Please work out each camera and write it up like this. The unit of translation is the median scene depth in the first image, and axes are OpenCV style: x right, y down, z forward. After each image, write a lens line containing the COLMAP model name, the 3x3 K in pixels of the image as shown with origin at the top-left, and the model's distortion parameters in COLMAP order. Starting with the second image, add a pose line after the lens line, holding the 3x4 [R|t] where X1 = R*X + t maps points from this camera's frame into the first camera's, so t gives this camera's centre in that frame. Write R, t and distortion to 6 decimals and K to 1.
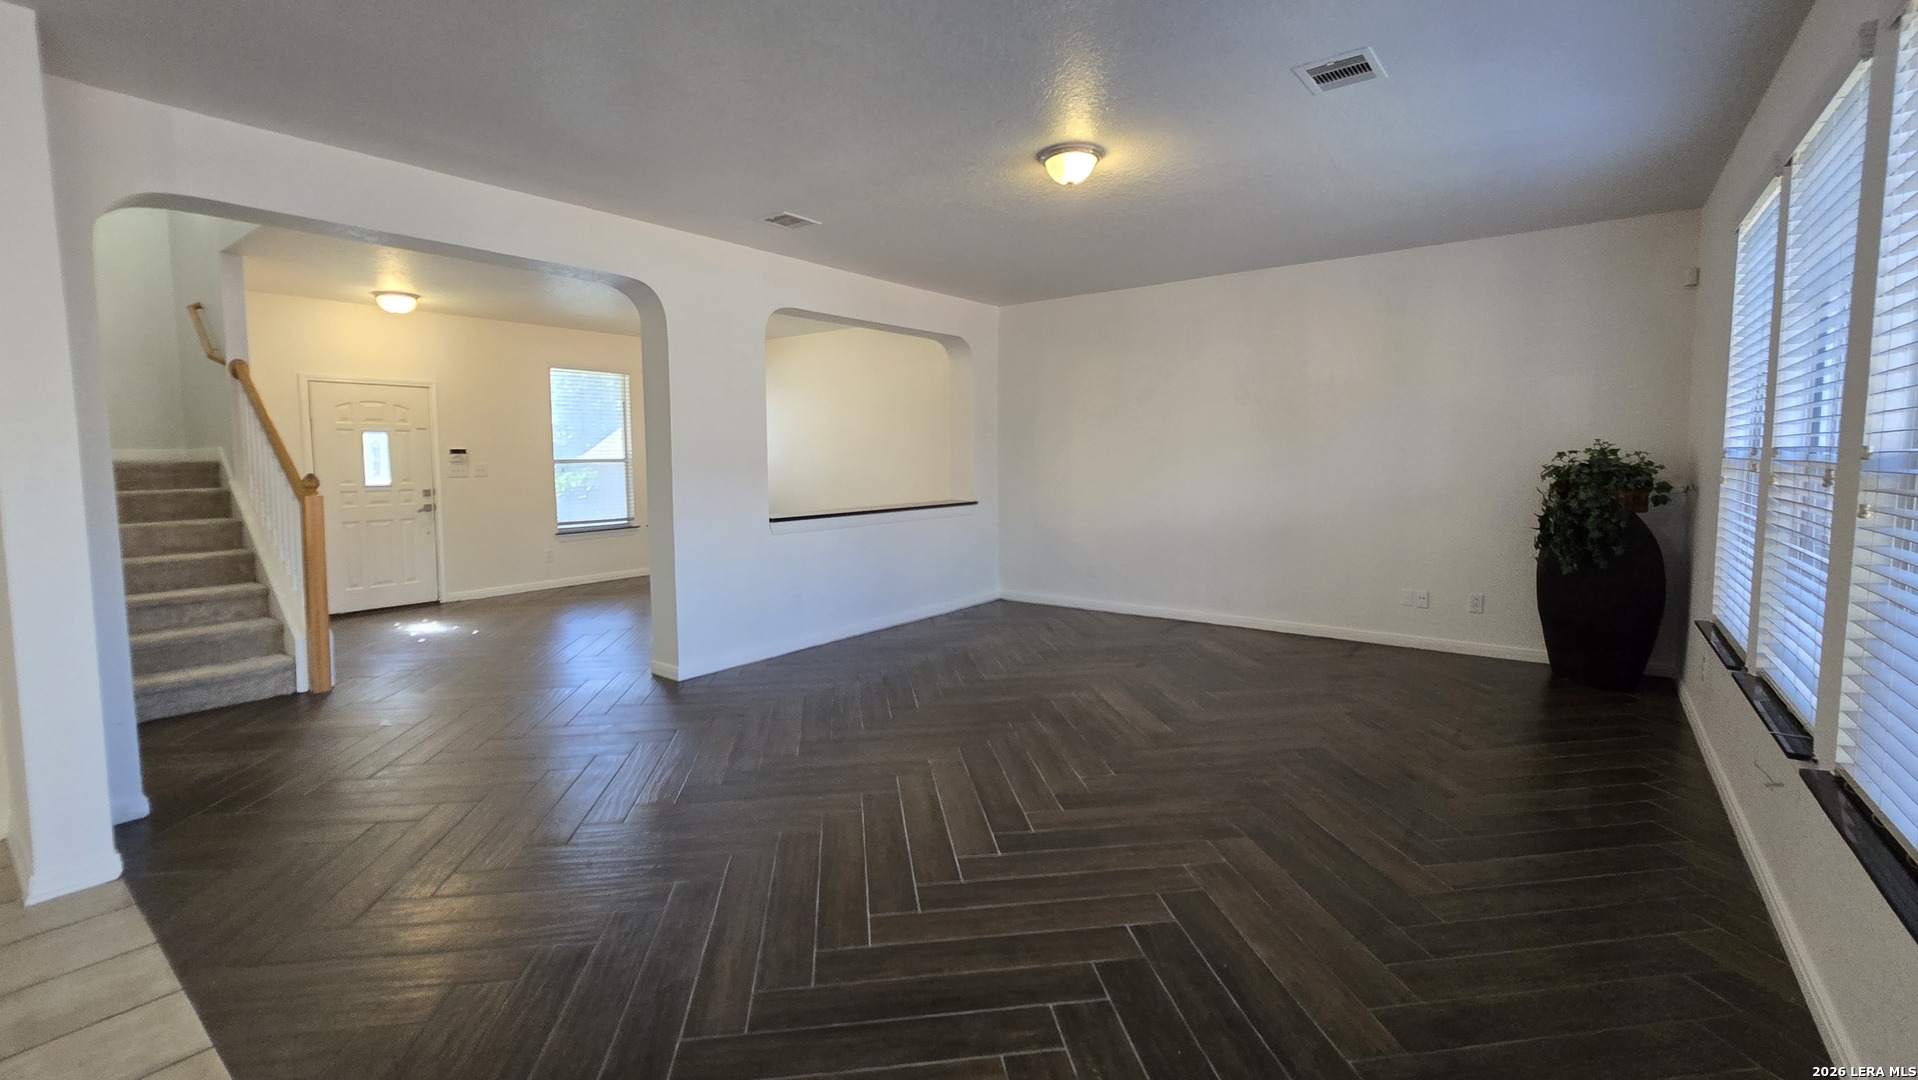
lens RADIAL K [[818.4, 0, 953.6], [0, 818.4, 539.5], [0, 0, 1]] dist [-0.004501, 0.001573]
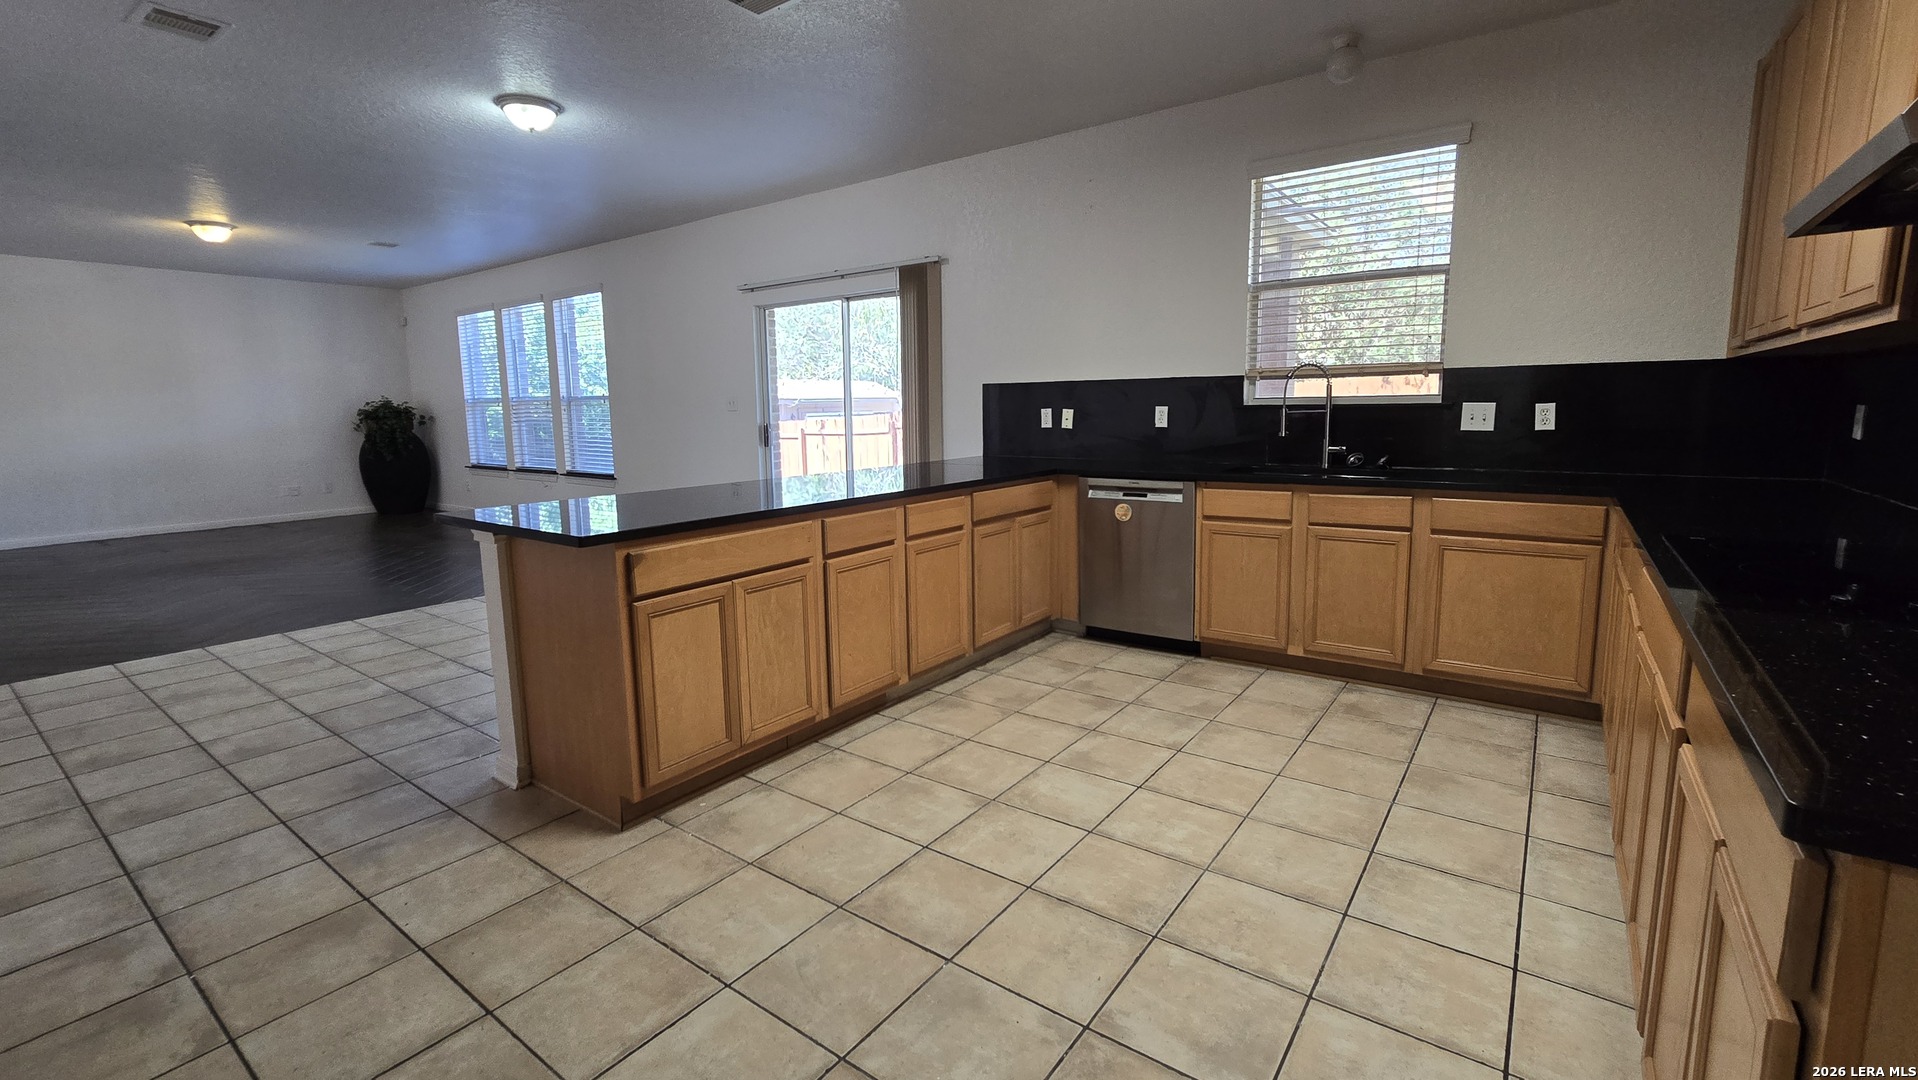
lens RADIAL K [[818.4, 0, 953.5], [0, 818.4, 522.6], [0, 0, 1]] dist [-0.004501, 0.001573]
pose [[-0.017217, -0.134902, 0.990709, -1.435261], [0.116424, 0.983845, 0.135990, 0.086962], [-0.993050, 0.117684, -0.001233, -0.429505]]
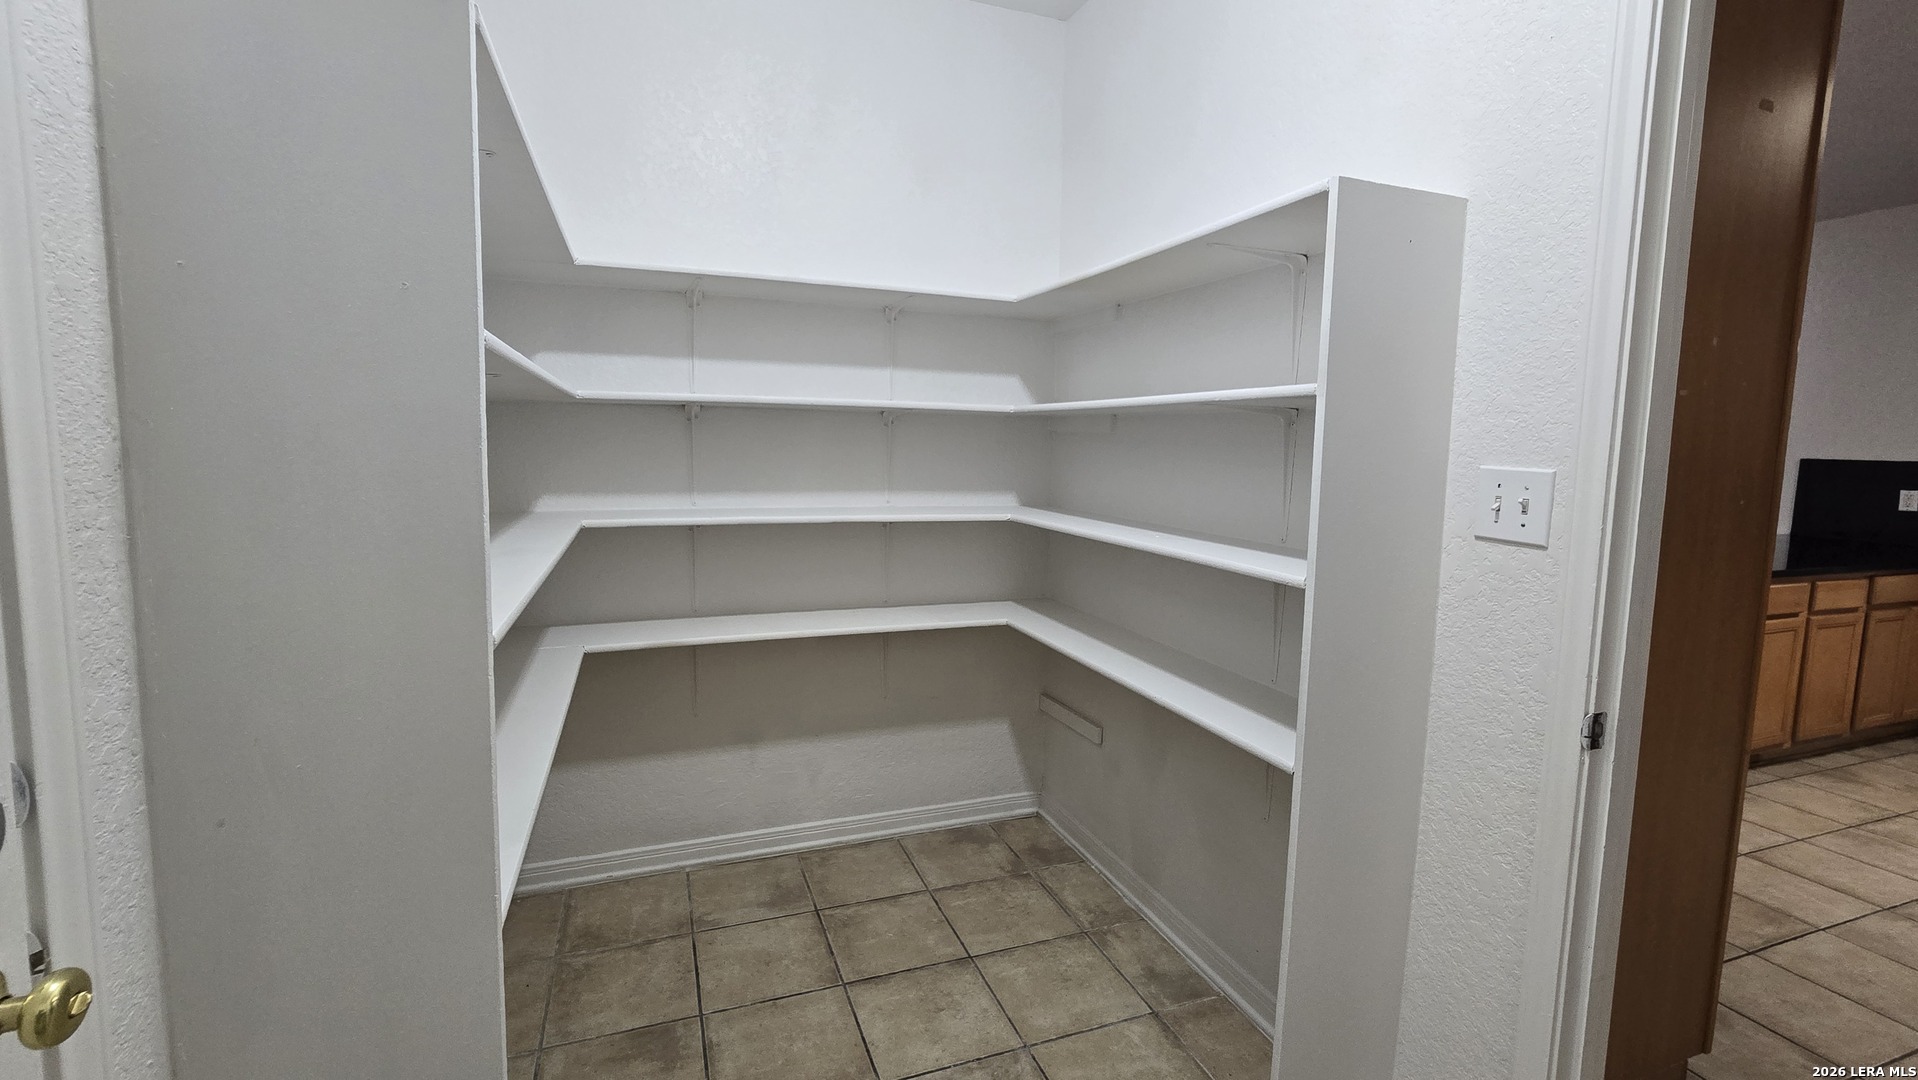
lens RADIAL K [[818.4, 0, 955.7], [0, 818.4, 525.7], [0, 0, 1]] dist [-0.004501, 0.001573]
pose [[0.527955, -0.070936, 0.846305, -1.815338], [0.061177, 0.997093, 0.045410, 0.023725], [-0.847066, 0.027800, 0.530760, -0.095543]]
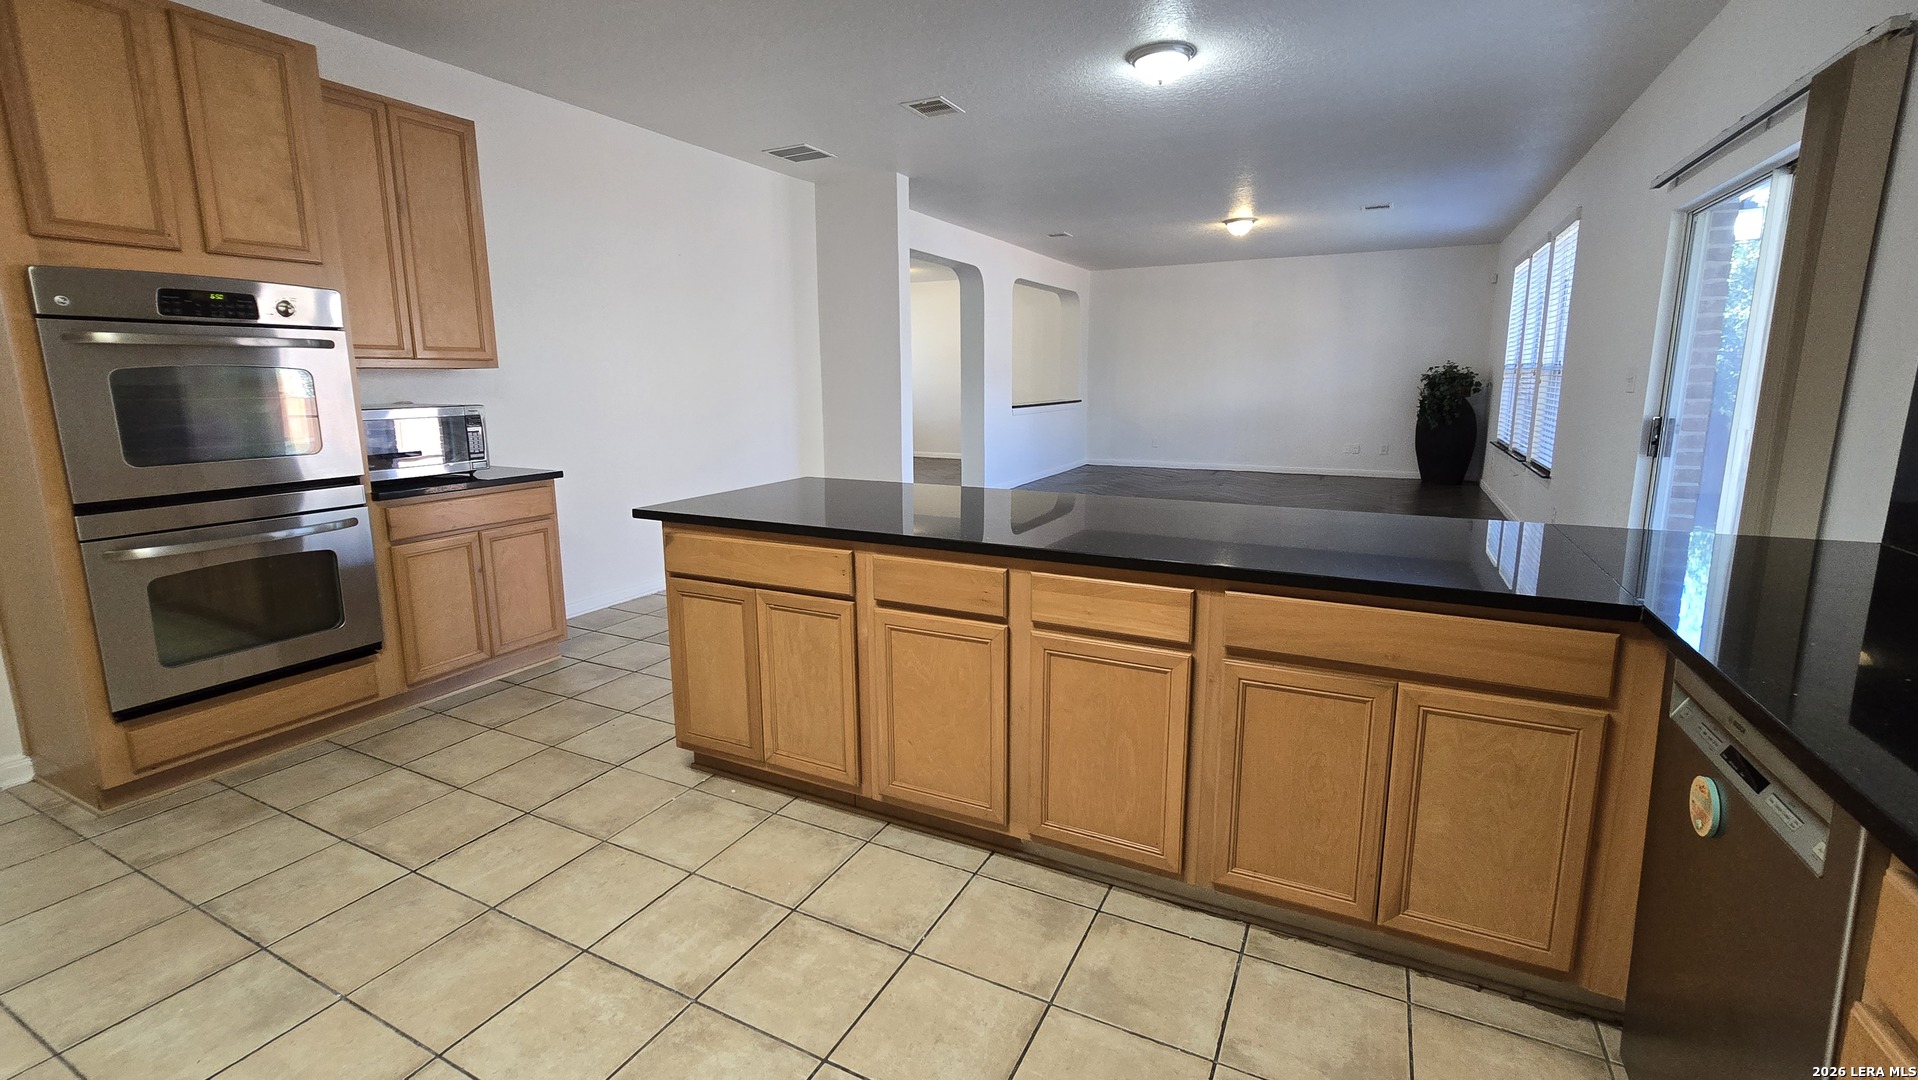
lens RADIAL K [[818.4, 0, 956.2], [0, 818.4, 535.6], [0, 0, 1]] dist [-0.004501, 0.001573]
pose [[0.984429, -0.033317, 0.172596, -0.804570], [0.017754, 0.995698, 0.090941, 0.106328], [-0.174884, -0.086460, 0.980786, -0.835973]]
